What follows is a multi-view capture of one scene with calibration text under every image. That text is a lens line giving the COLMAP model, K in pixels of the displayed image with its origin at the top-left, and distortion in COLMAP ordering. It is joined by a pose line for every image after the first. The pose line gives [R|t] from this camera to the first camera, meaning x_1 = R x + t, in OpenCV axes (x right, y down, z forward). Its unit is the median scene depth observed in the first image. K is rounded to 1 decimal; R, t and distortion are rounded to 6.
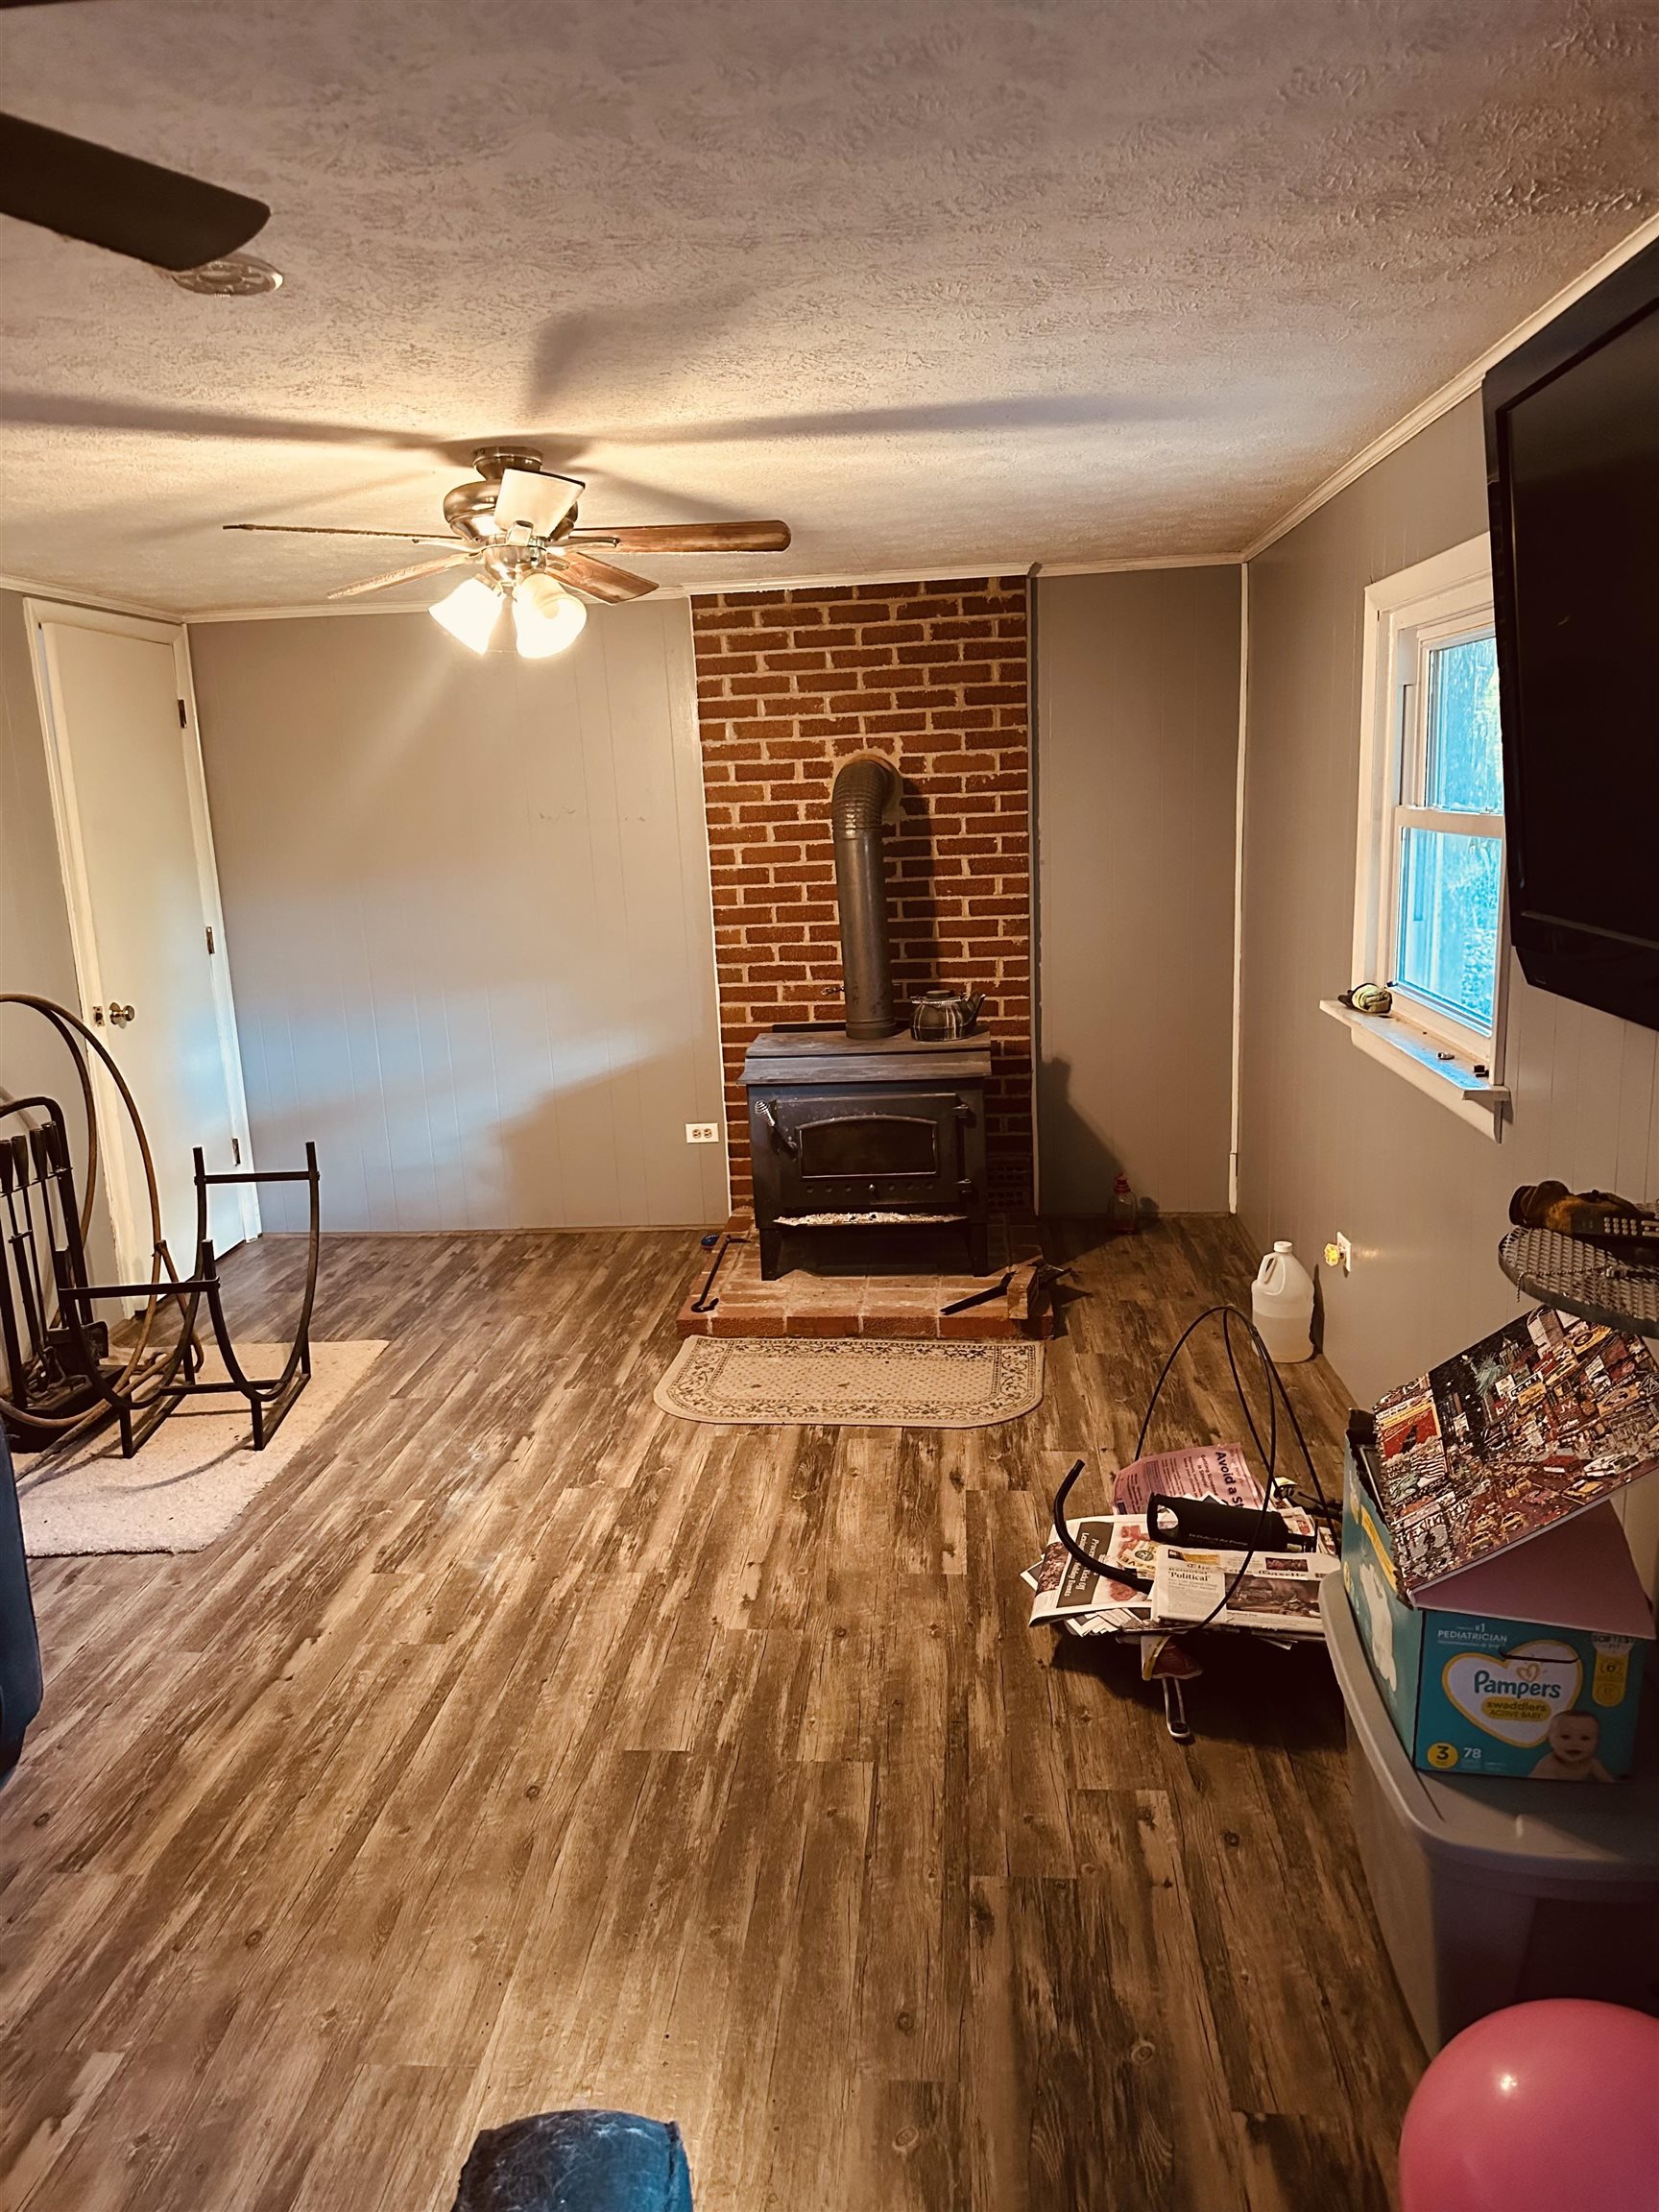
lens RADIAL K [[1548.0, 0, 829.5], [0, 1548.0, 1106.0], [0, 0, 1]] dist [0.069181, 0.000646]
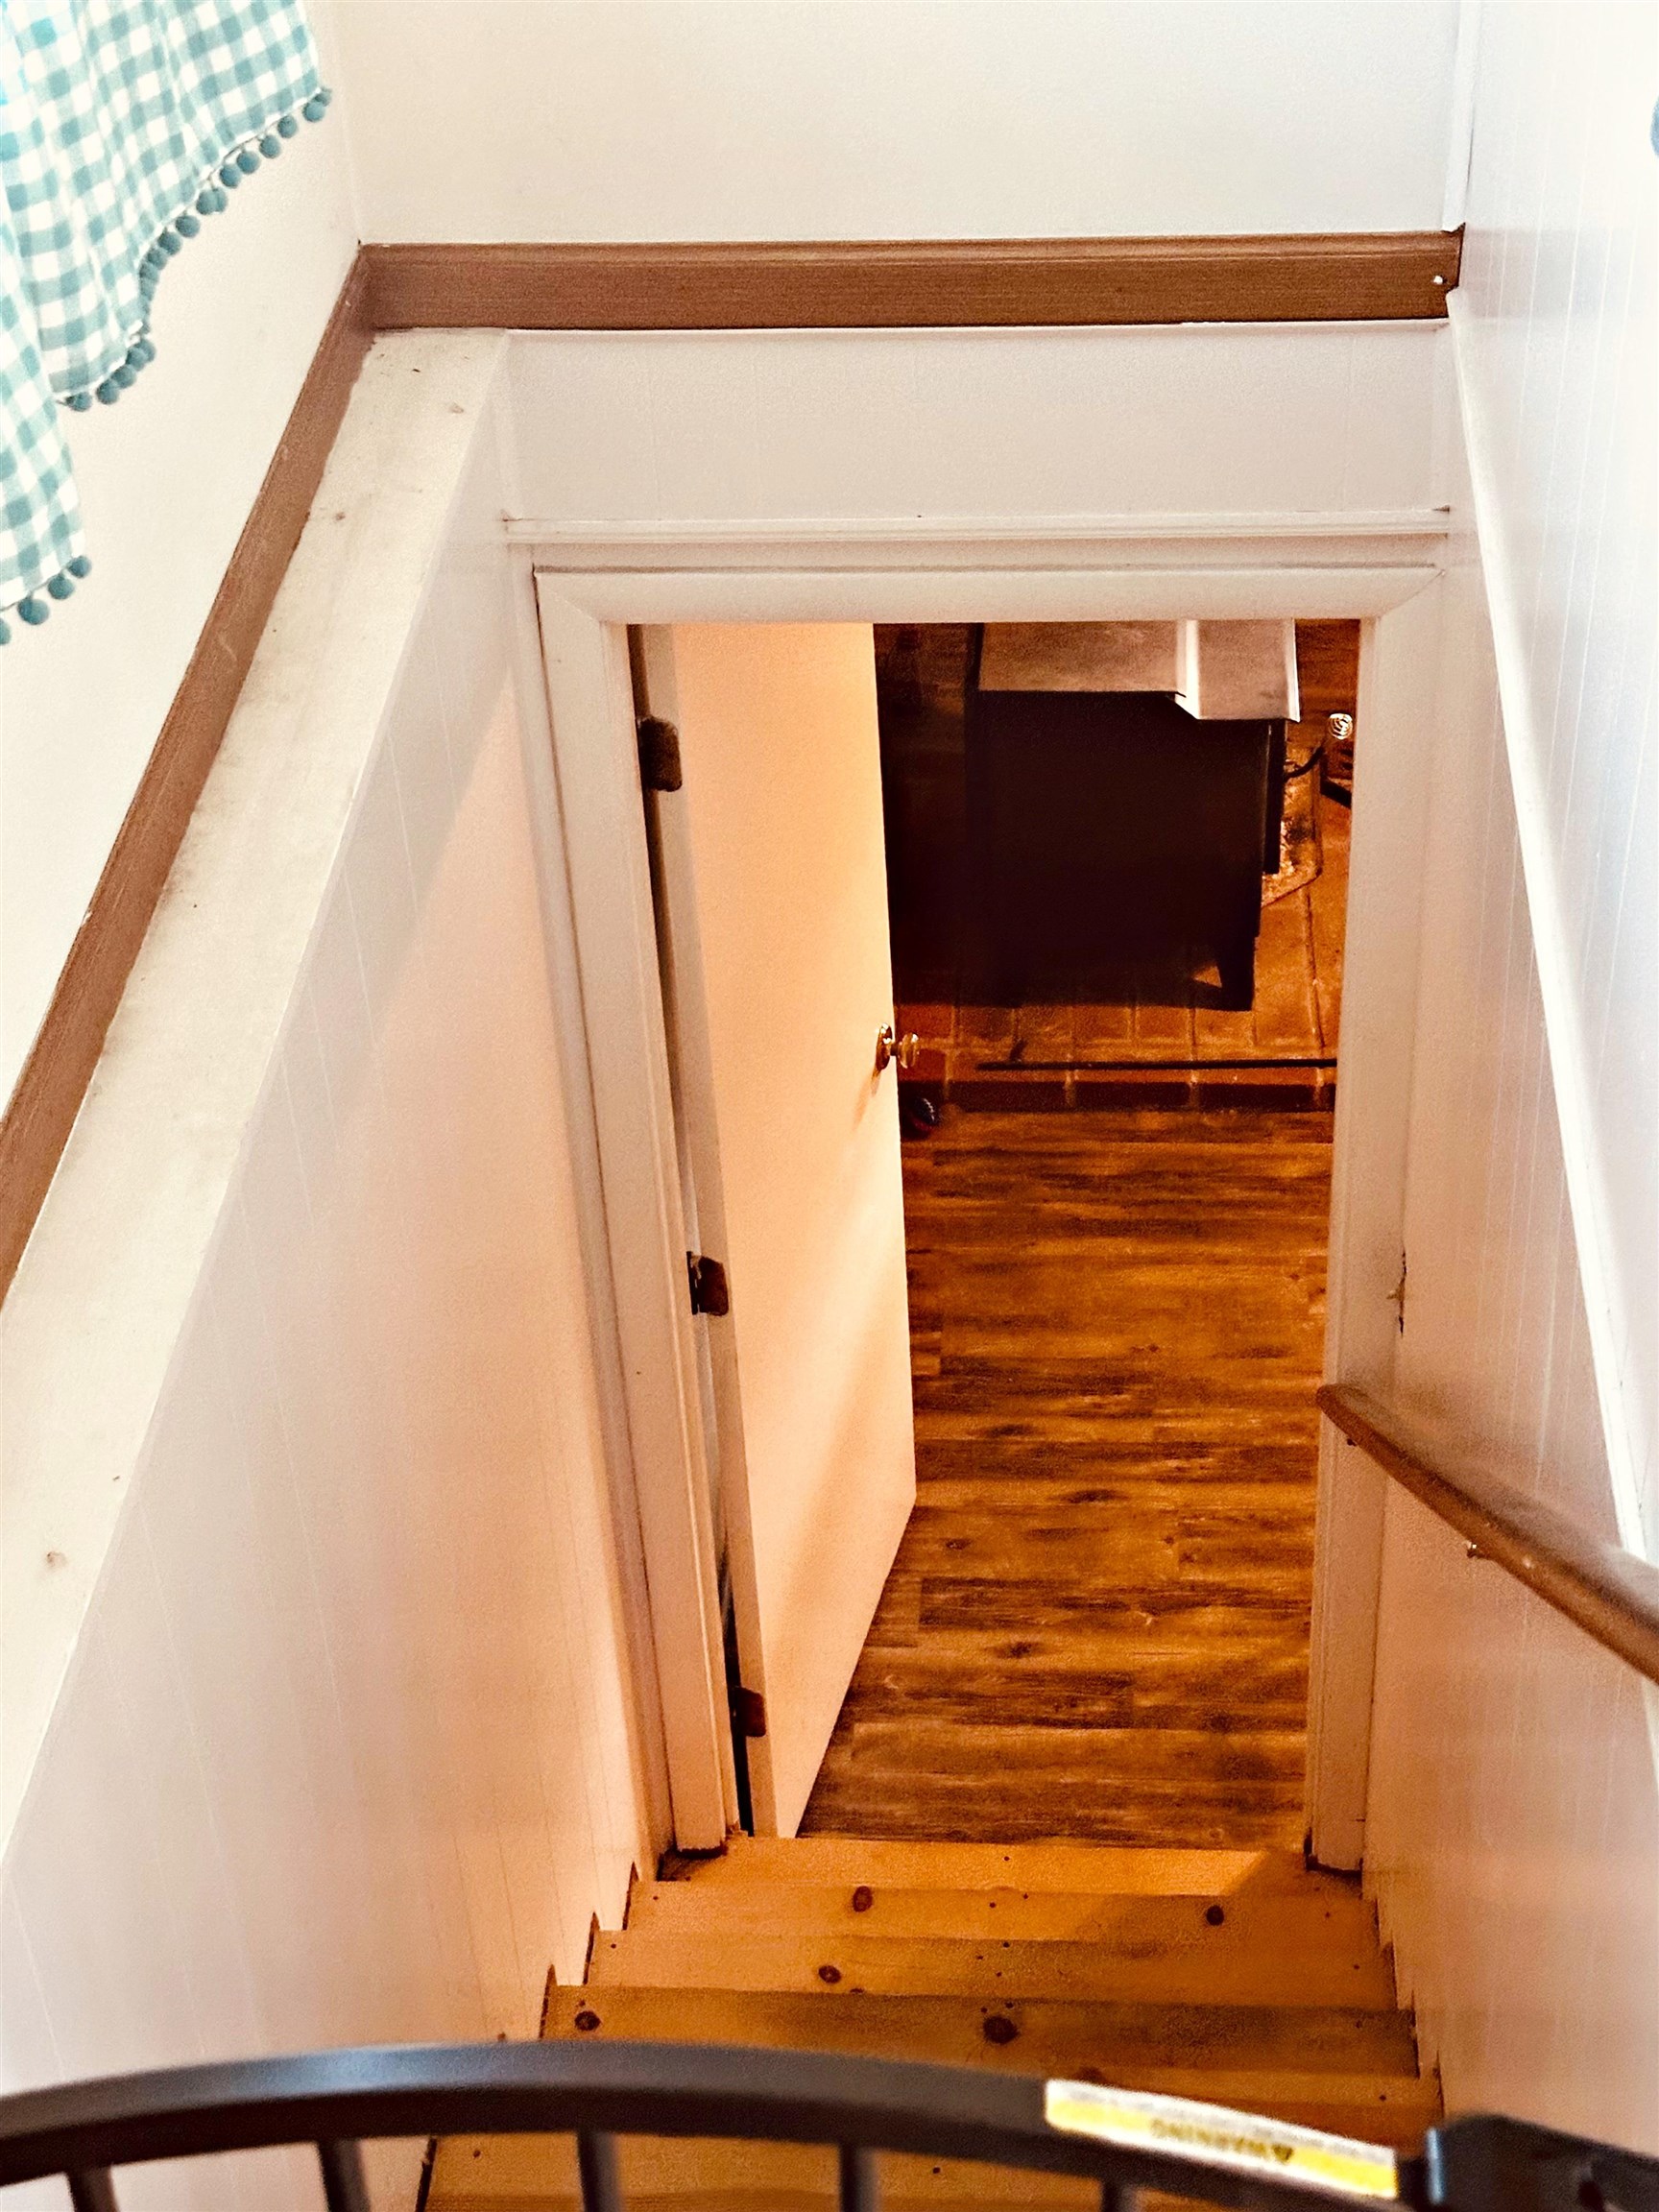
lens RADIAL K [[3594.2, 0, 829.5], [0, 3594.2, 1106.0], [0, 0, 1]] dist [0.001750, -0.000267]
pose [[-0.009061, -0.575734, 0.817587, -1.109496], [0.251017, 0.790131, 0.559181, -0.622872], [-0.967940, 0.210295, 0.137359, 0.917258]]
